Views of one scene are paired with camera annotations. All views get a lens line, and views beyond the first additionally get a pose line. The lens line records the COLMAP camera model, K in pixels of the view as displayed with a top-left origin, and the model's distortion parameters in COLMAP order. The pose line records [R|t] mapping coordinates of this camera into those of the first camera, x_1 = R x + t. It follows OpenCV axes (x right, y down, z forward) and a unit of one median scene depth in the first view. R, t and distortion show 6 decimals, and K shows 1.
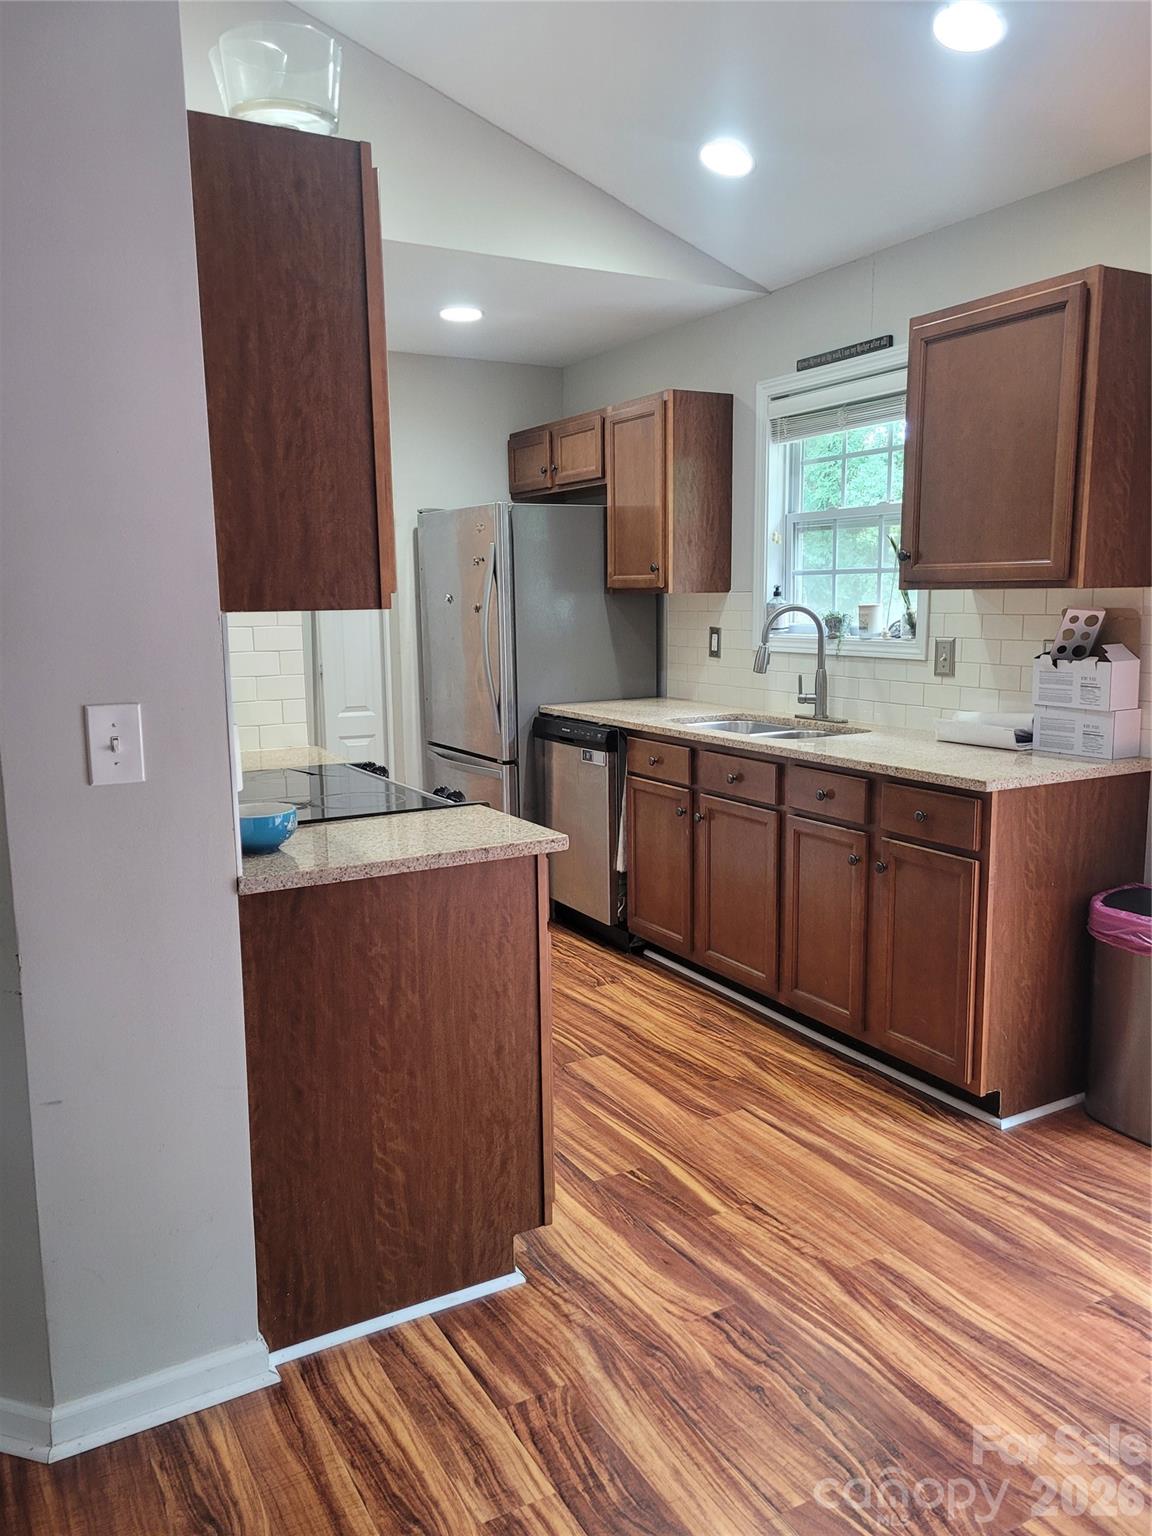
lens RADIAL K [[1143.8, 0, 569.2], [0, 1143.8, 768.9], [0, 0, 1]] dist [0.067710, -0.054910]
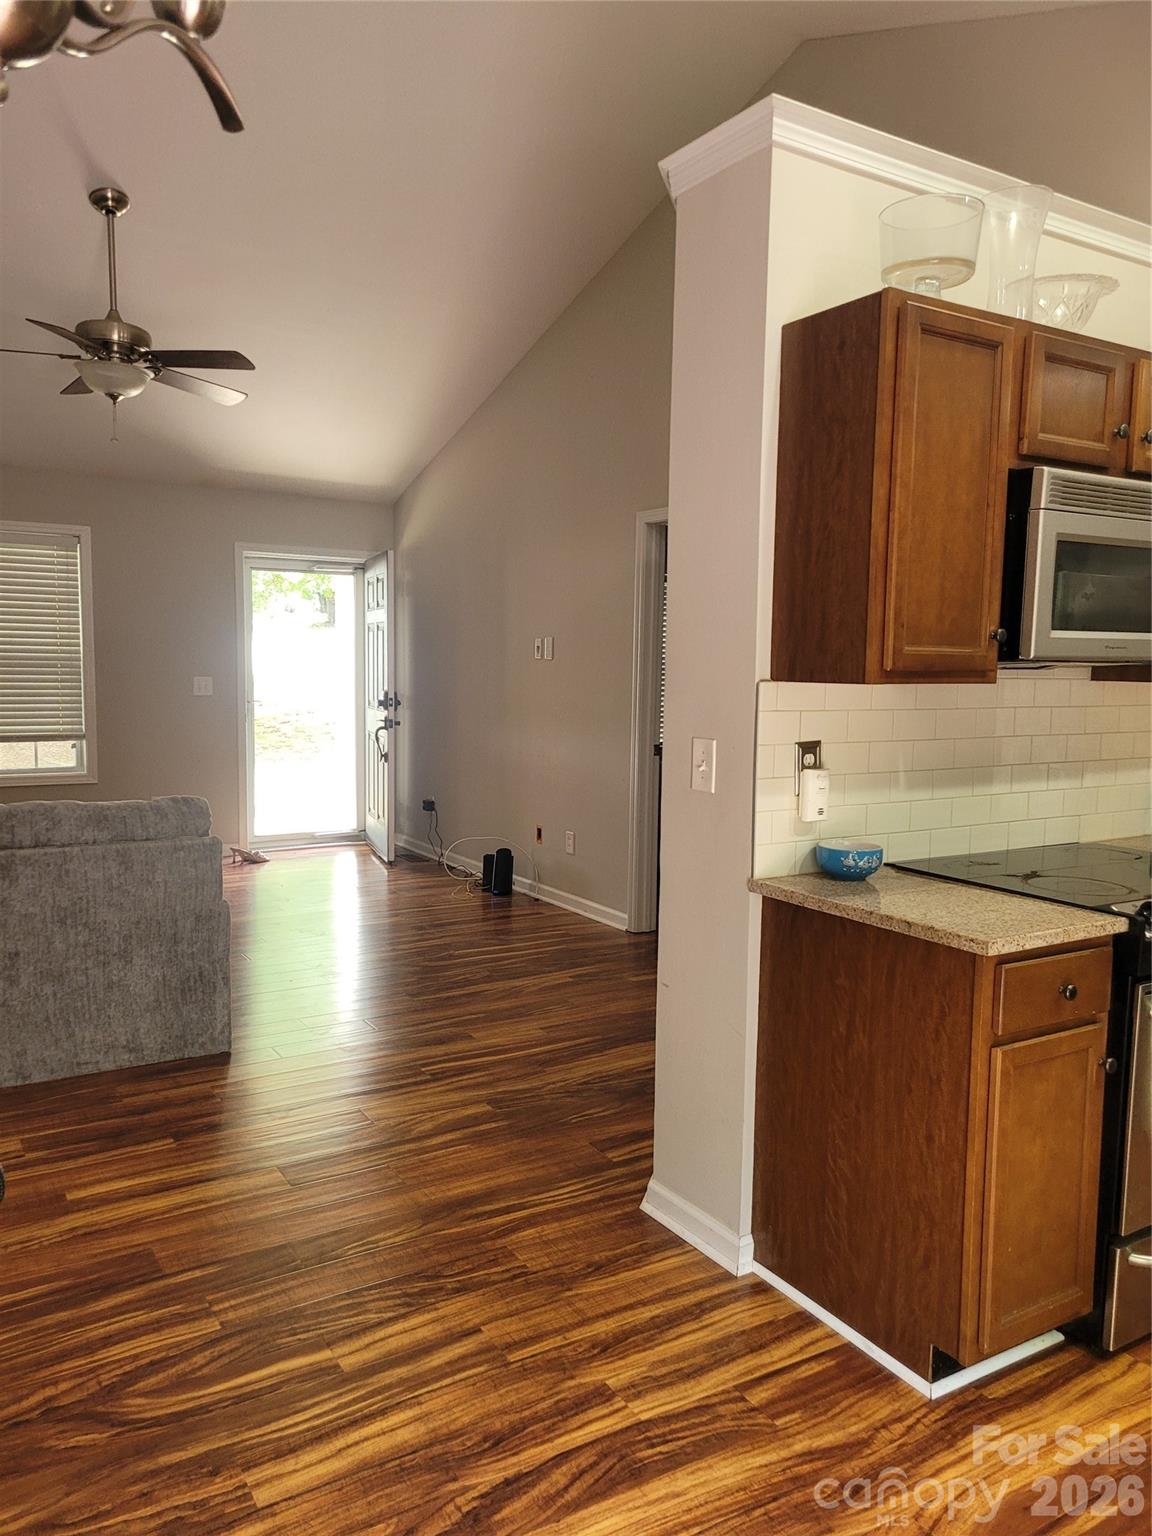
lens RADIAL K [[1143.8, 0, 578.5], [0, 1143.8, 769.6], [0, 0, 1]] dist [0.067710, -0.054910]
pose [[0.049380, 0.108502, -0.992869, 0.837987], [-0.168045, 0.980813, 0.098827, -0.105486], [0.984542, 0.161967, 0.066666, 0.574215]]
